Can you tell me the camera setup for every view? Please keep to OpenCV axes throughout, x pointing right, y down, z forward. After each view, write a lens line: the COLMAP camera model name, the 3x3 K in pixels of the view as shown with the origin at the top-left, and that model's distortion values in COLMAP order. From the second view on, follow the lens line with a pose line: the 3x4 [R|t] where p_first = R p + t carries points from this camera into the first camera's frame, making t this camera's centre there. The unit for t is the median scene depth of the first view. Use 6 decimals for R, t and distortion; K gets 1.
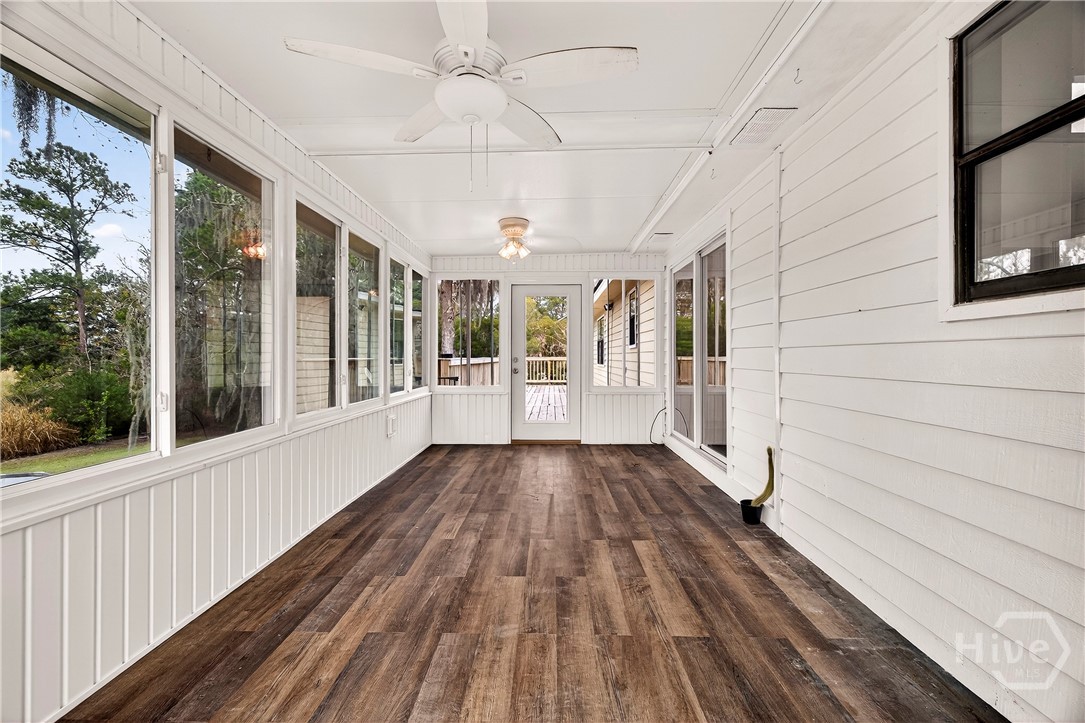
lens RADIAL K [[457.0, 0, 541.1], [0, 457.0, 358.1], [0, 0, 1]] dist [0.011936, -0.001663]
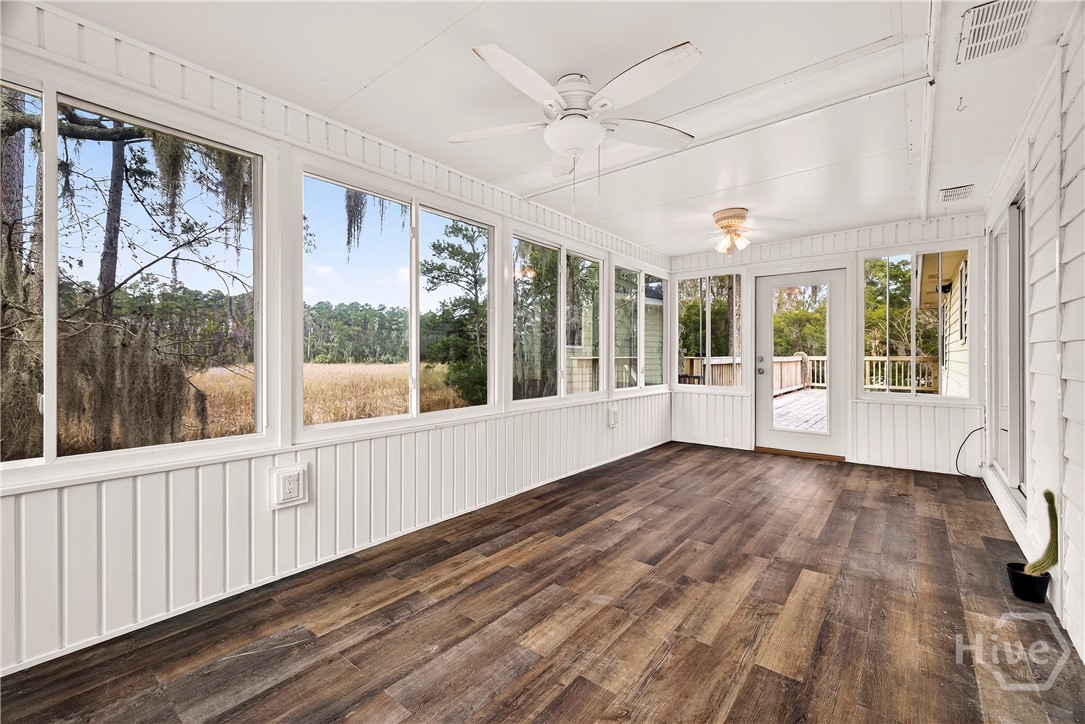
lens RADIAL K [[457.0, 0, 544.0], [0, 457.0, 357.0], [0, 0, 1]] dist [0.011936, -0.001663]
pose [[0.793488, 0.003096, -0.608578, 0.323925], [-0.003416, 0.999994, 0.000633, 0.001352], [0.608576, 0.001577, 0.793494, 0.016814]]
